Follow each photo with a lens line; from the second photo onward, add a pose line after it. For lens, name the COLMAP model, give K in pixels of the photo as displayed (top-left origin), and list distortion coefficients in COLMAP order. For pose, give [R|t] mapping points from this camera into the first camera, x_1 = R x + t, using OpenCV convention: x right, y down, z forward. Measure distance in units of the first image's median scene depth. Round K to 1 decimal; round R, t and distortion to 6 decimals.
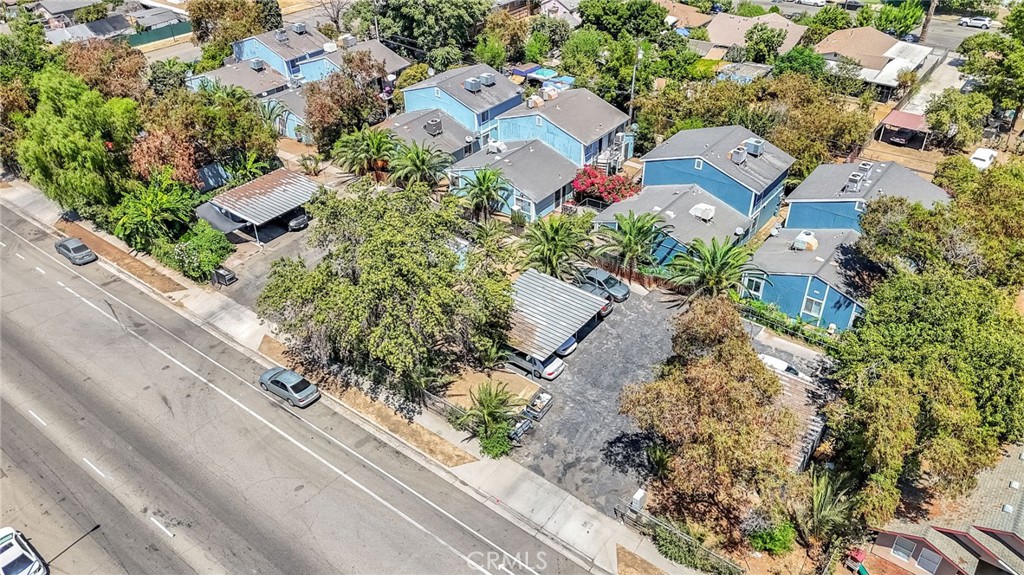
lens RADIAL K [[748.3, 0, 512.0], [0, 748.3, 287.5], [0, 0, 1]] dist [0.059848, -0.051743]
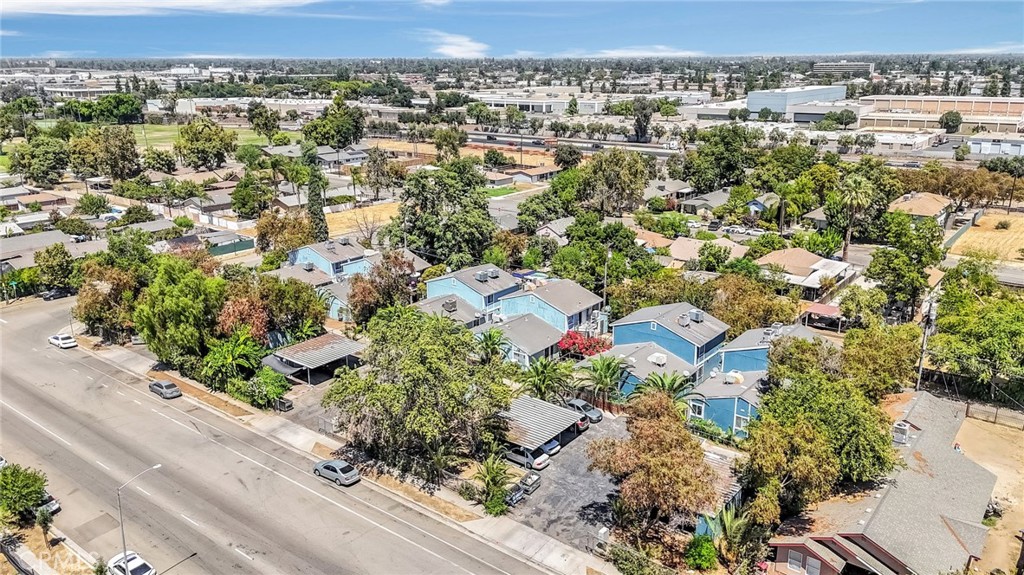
lens RADIAL K [[748.3, 0, 512.0], [0, 748.3, 287.5], [0, 0, 1]] dist [0.059848, -0.051743]
pose [[0.999927, 0.012068, -0.000166, 0.000900], [-0.011524, 0.950592, -0.310230, 0.178407], [-0.003586, 0.310209, 0.950661, -0.257905]]
